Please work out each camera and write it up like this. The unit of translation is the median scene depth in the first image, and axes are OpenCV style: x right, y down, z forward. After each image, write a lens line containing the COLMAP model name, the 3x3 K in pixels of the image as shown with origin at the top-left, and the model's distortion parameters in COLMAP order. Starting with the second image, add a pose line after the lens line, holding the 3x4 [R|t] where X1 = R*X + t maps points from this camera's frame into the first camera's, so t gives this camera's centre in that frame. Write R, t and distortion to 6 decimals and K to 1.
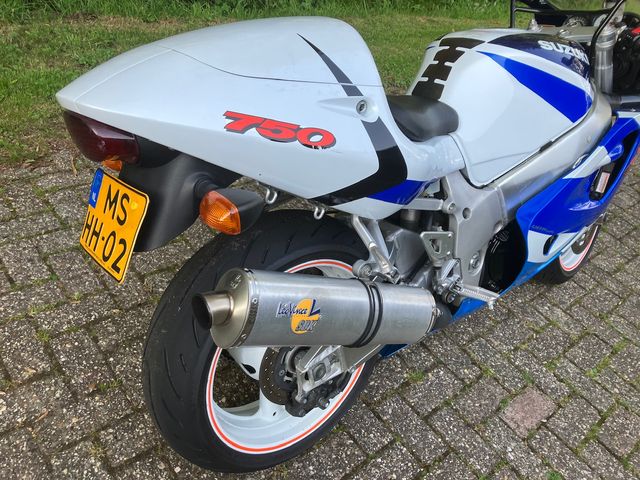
lens RADIAL K [[534.5, 0, 333.7], [0, 534.5, 239.1], [0, 0, 1]] dist [0.017601, -0.013029]
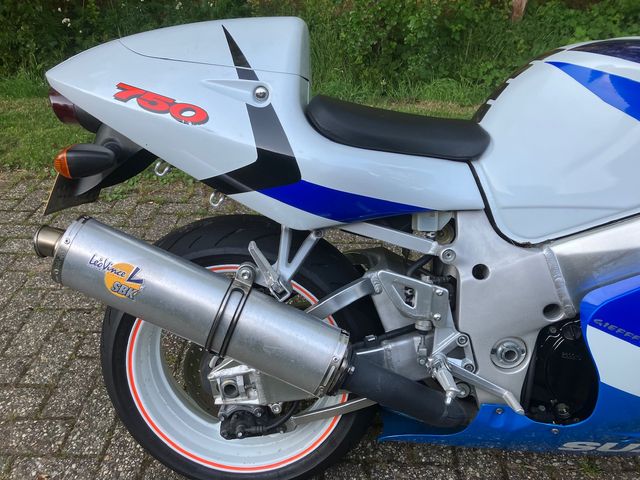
lens RADIAL K [[534.5, 0, 333.7], [0, 534.5, 239.1], [0, 0, 1]] dist [0.017601, -0.013029]
pose [[0.706591, 0.145771, -0.692445, 0.850443], [-0.290833, 0.951907, -0.096382, 0.052084], [0.645093, 0.269489, 0.715004, 0.488600]]
